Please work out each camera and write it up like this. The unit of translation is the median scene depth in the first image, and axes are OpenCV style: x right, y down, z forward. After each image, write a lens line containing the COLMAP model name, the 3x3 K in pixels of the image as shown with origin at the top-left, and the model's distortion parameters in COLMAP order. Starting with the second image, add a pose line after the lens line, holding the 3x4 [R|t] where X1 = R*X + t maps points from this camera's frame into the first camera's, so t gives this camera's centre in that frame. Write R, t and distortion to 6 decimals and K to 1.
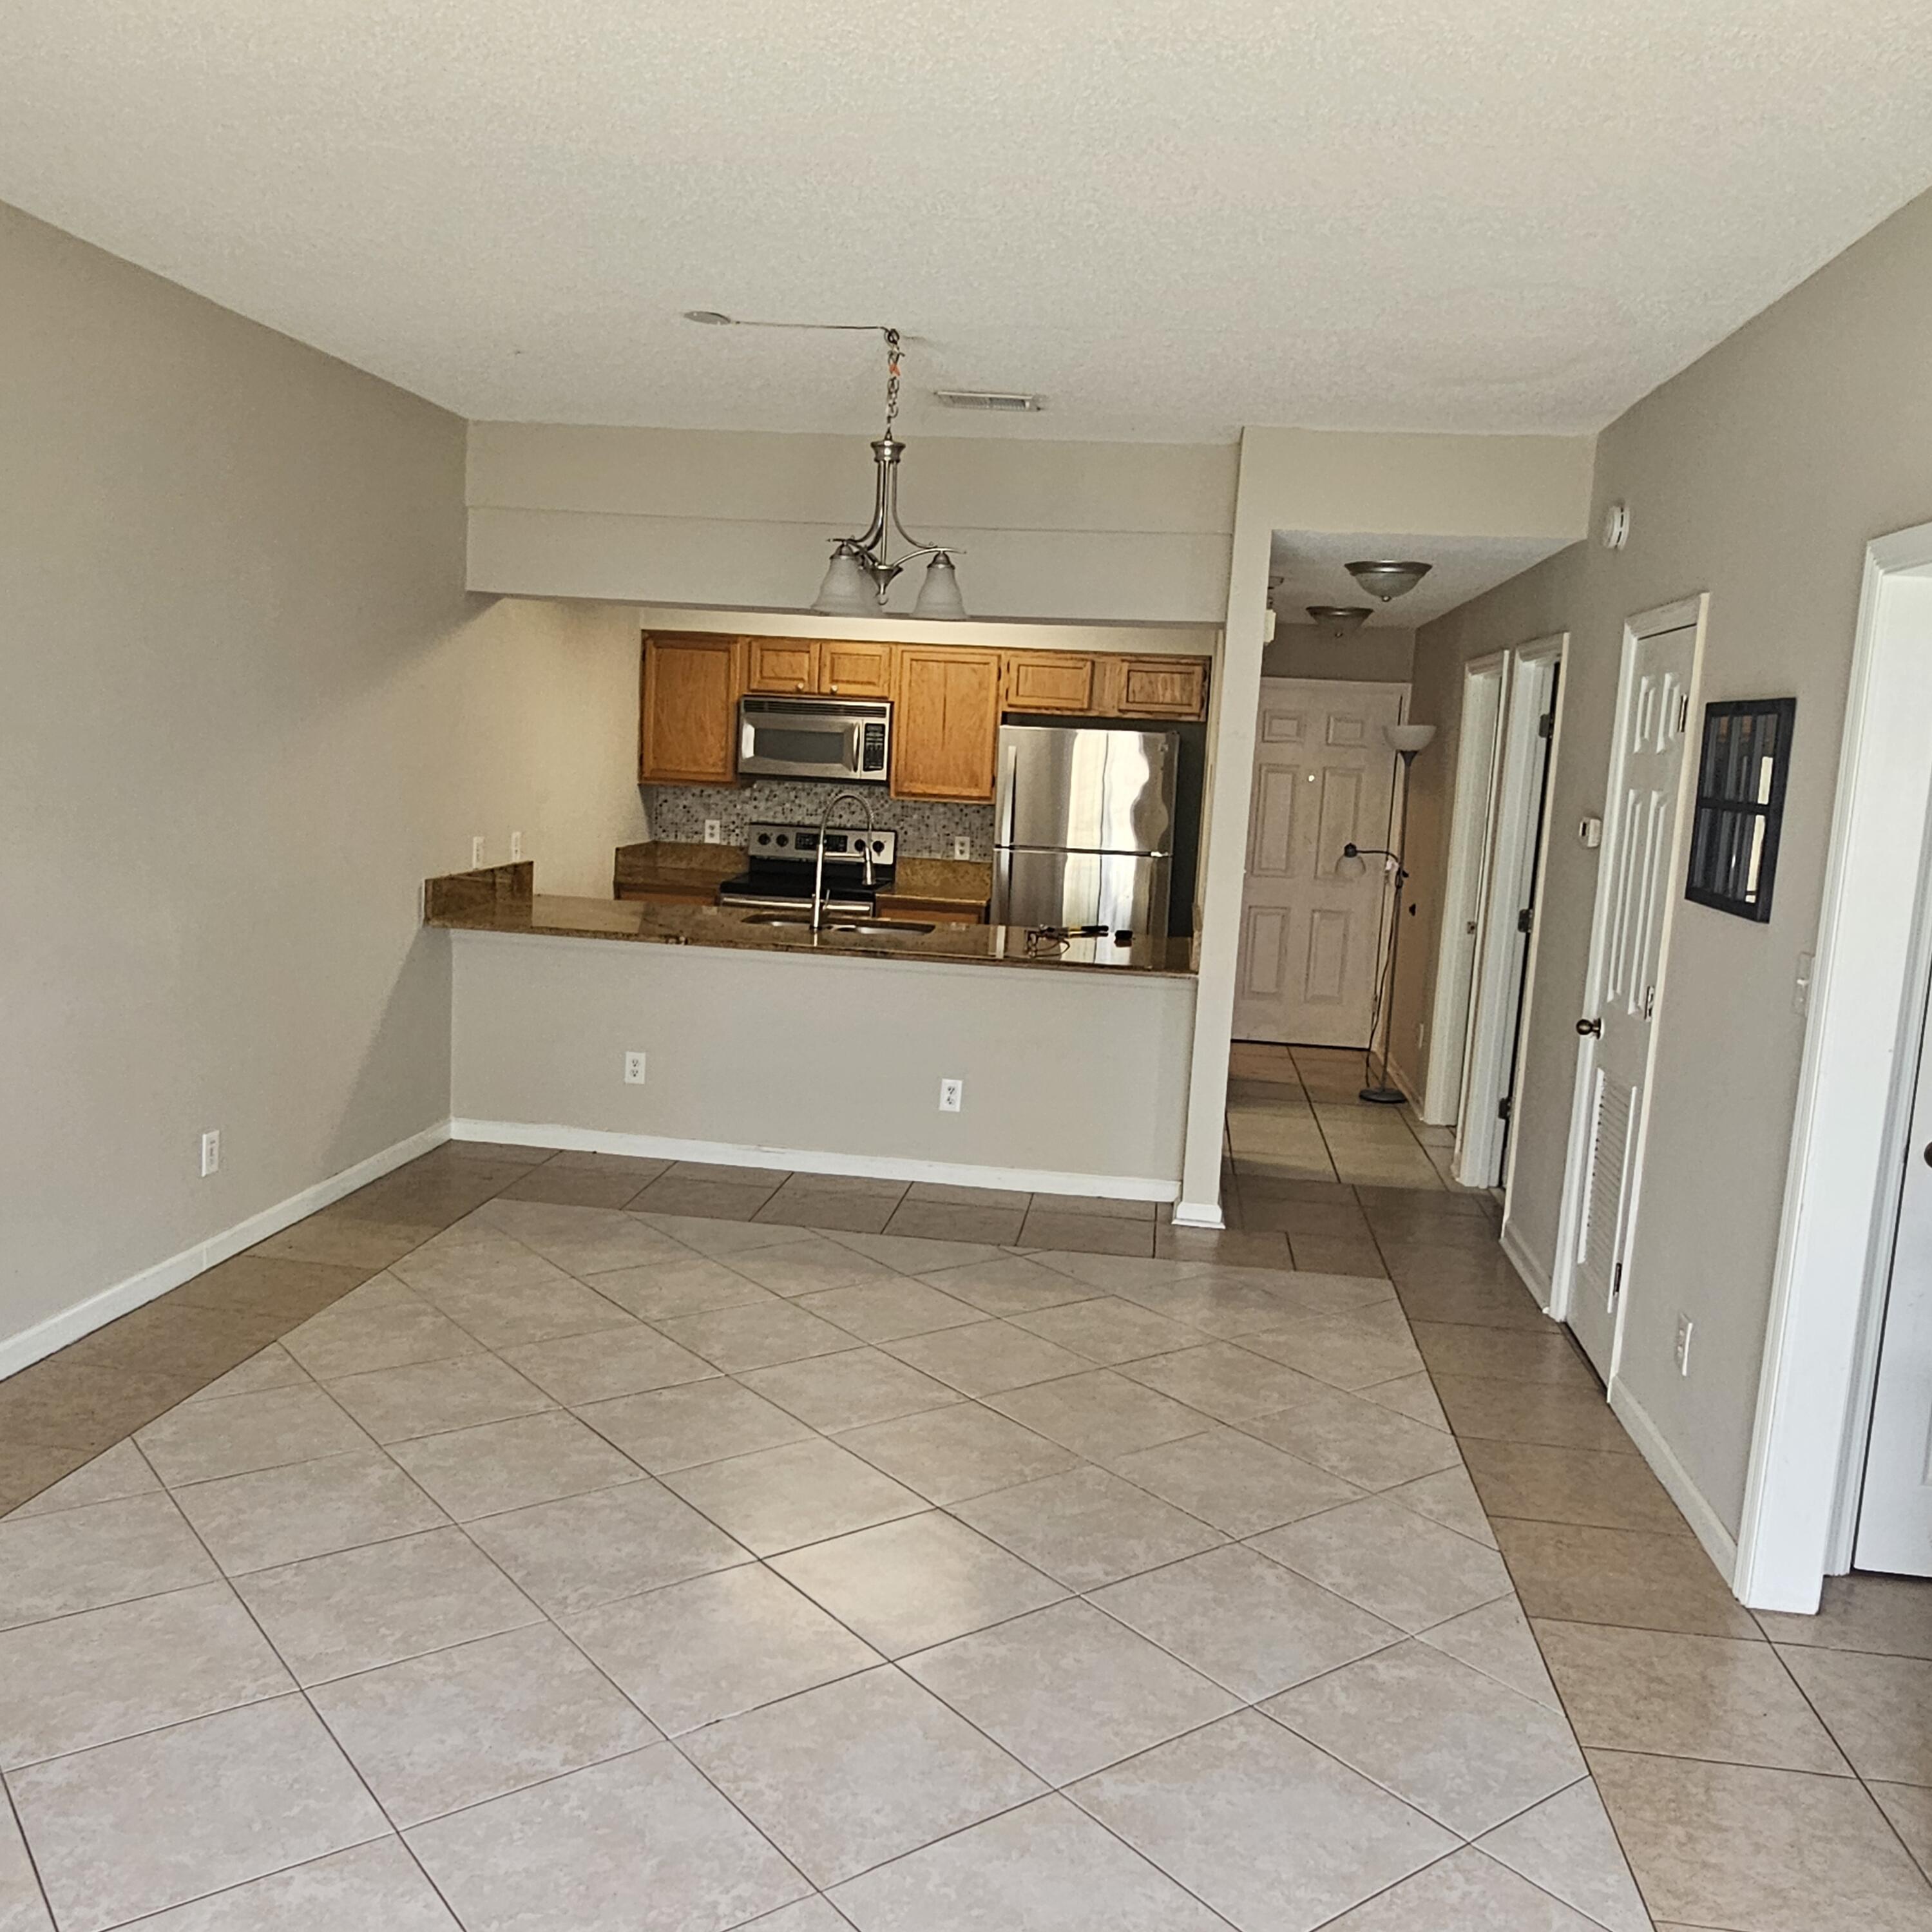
lens RADIAL K [[1692.7, 0, 966.0], [0, 1692.7, 966.0], [0, 0, 1]] dist [0.008514, 0.001182]
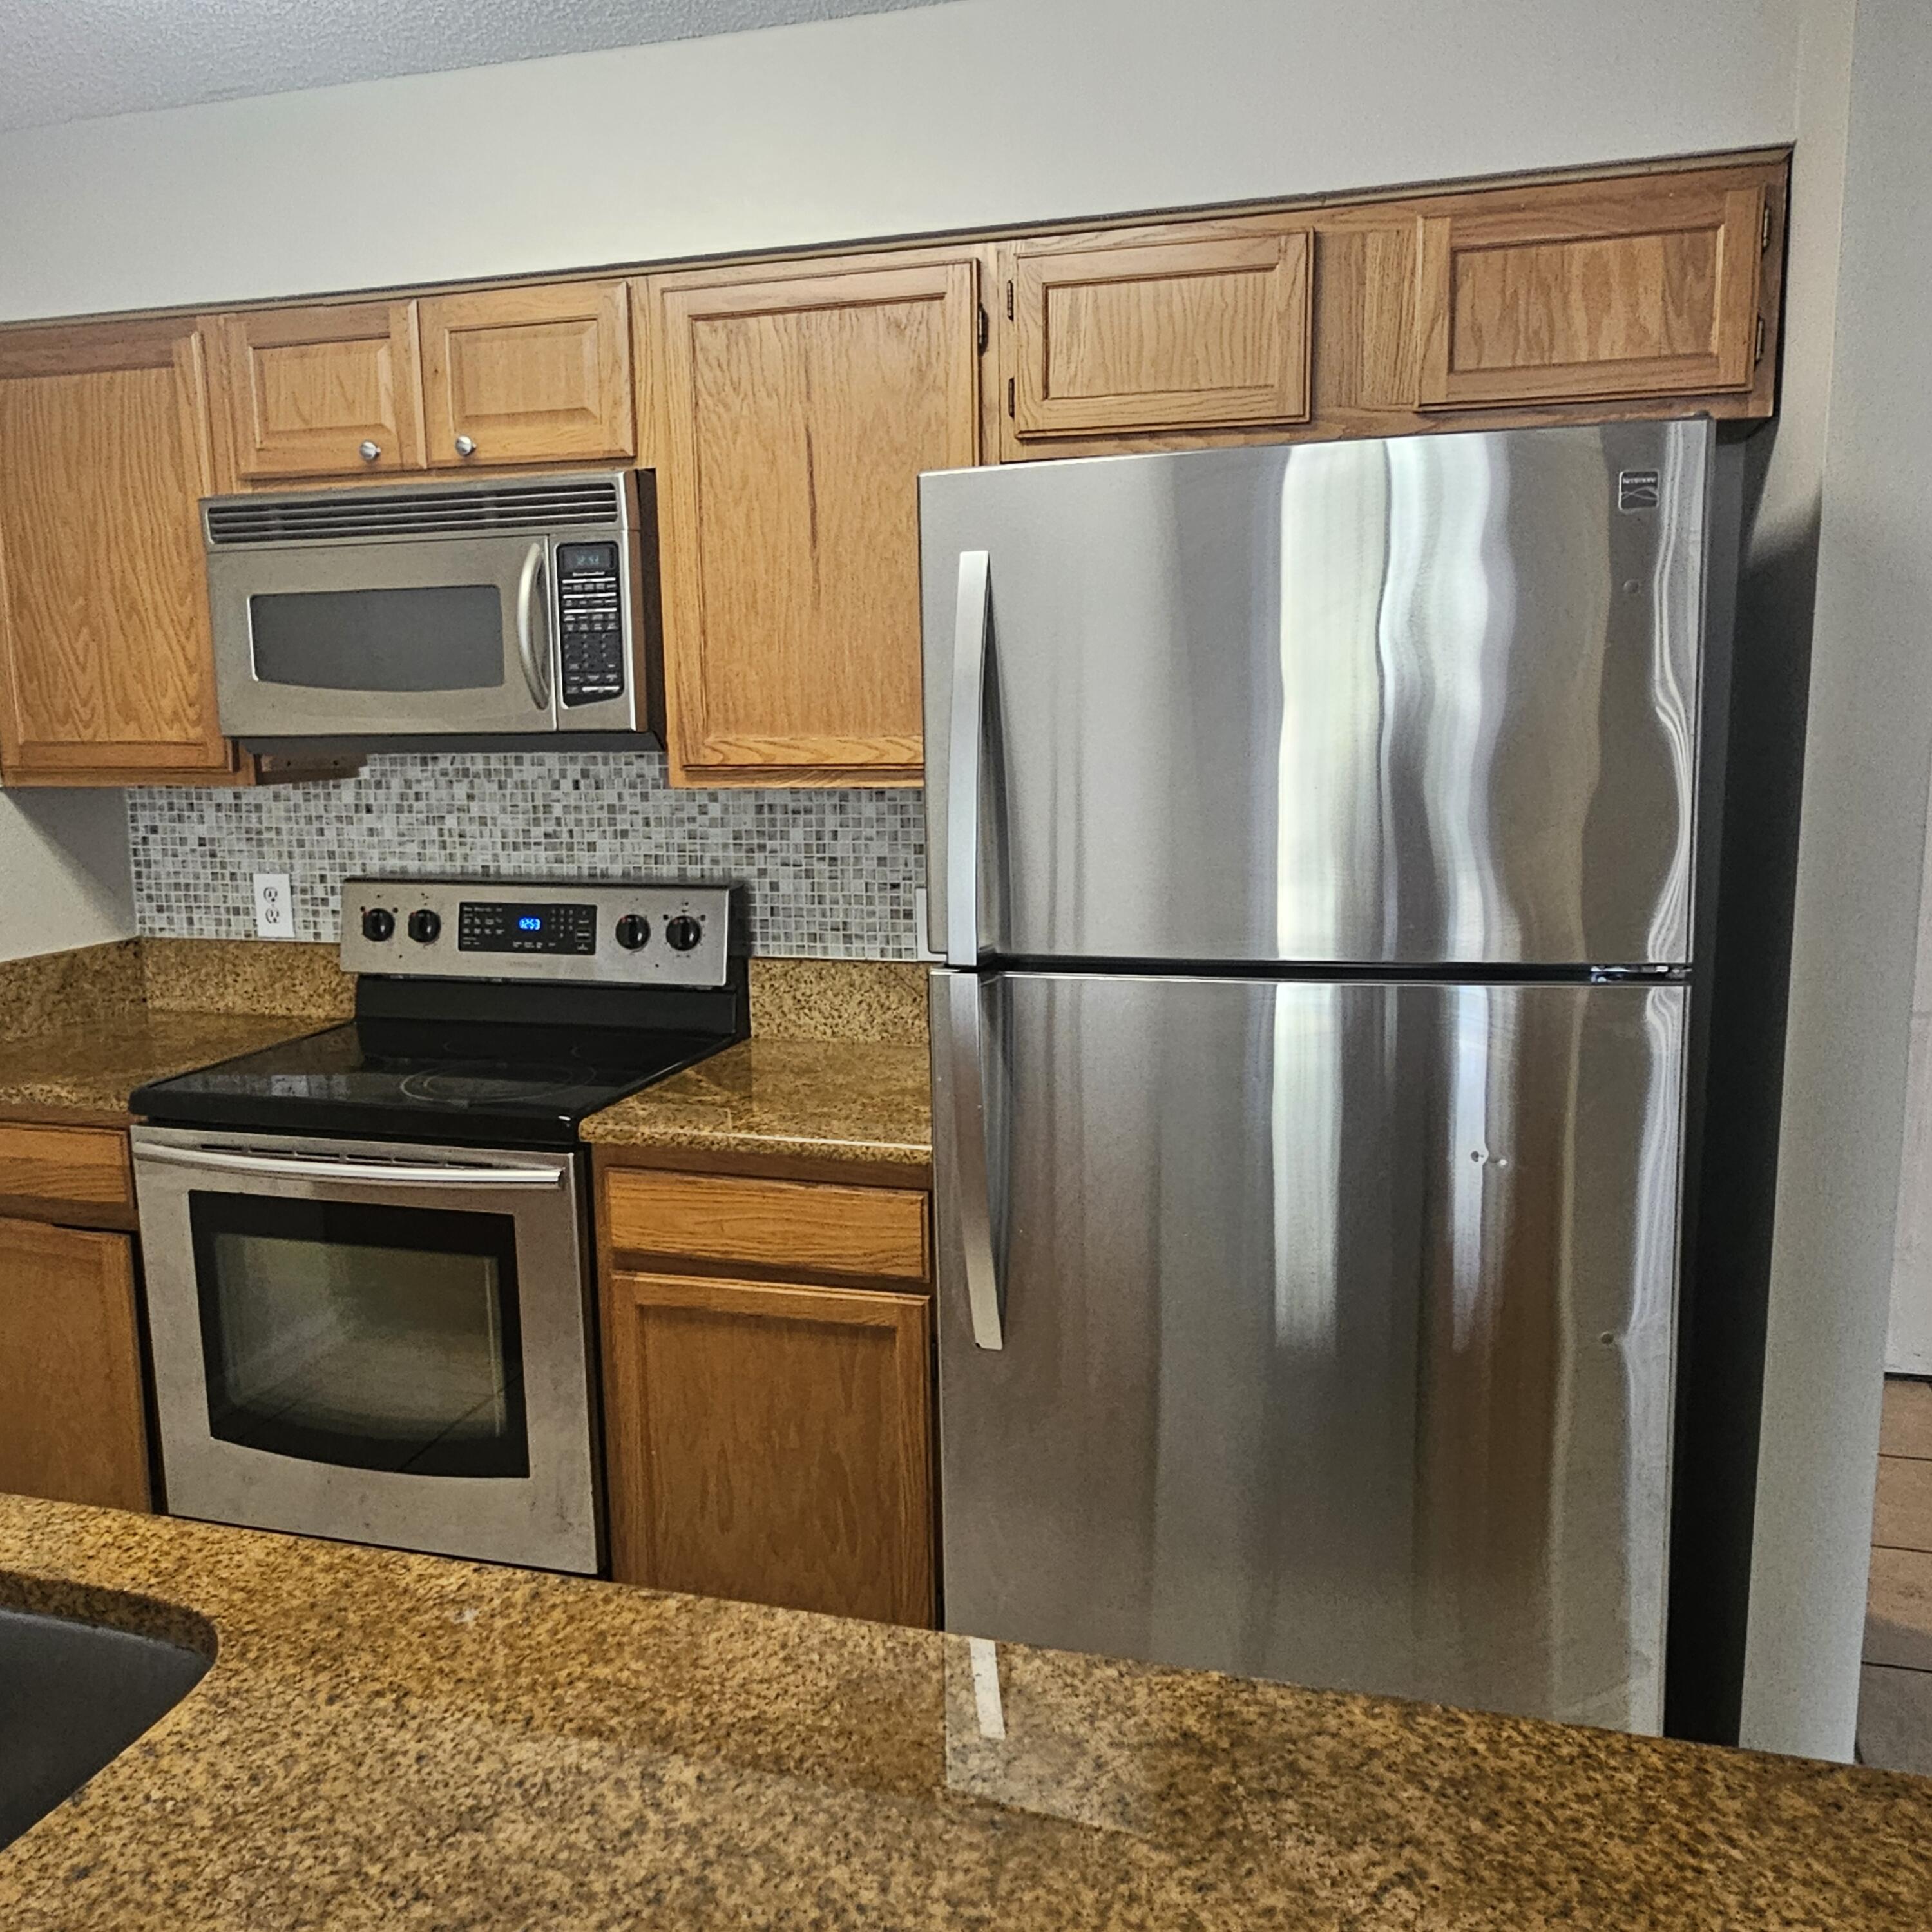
lens RADIAL K [[1692.7, 0, 966.0], [0, 1692.7, 966.0], [0, 0, 1]] dist [0.008514, 0.001182]
pose [[0.984198, -0.042781, -0.171824, 0.060495], [0.046260, 0.998797, 0.016295, -0.069098], [0.170920, -0.023986, 0.984993, 0.704373]]
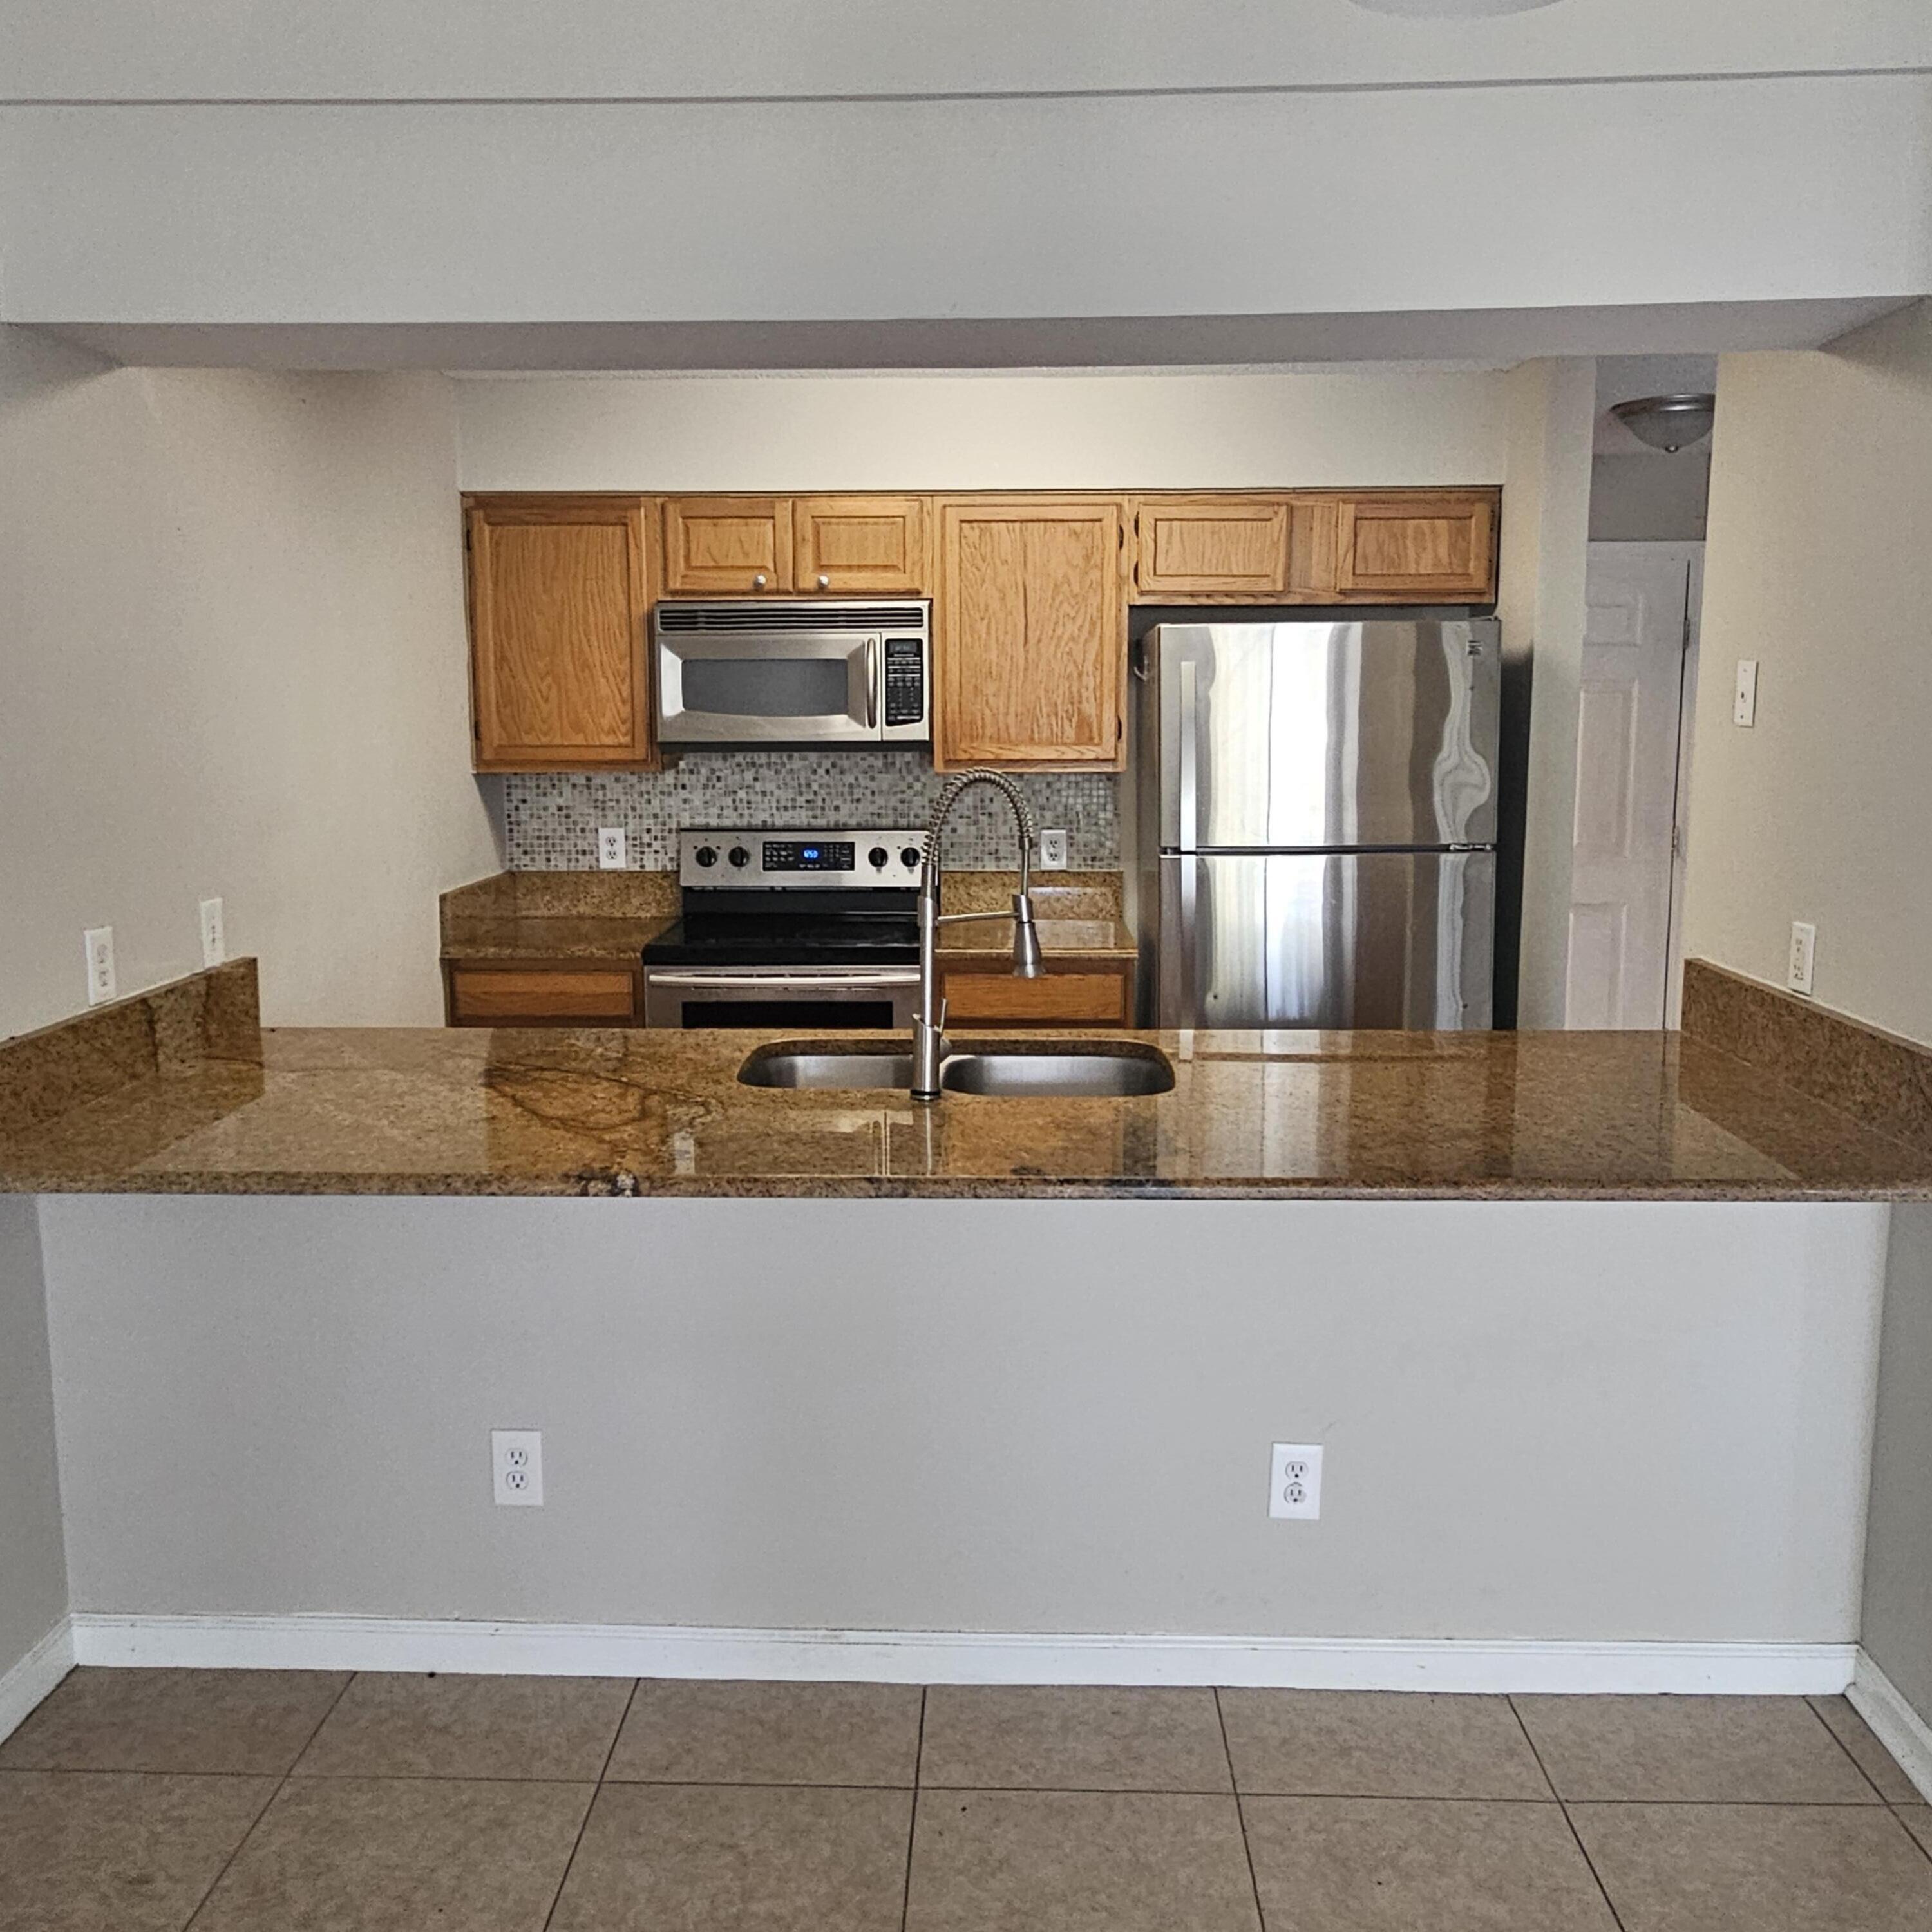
lens RADIAL K [[1668.3, 0, 967.3], [0, 1668.3, 918.0], [0, 0, 1]] dist [-0.001471, 0.003085]
pose [[0.993351, -0.069566, 0.091729, -0.088448], [0.069540, 0.997573, 0.003480, -0.052161], [-0.091749, 0.002922, 0.995778, 0.450601]]
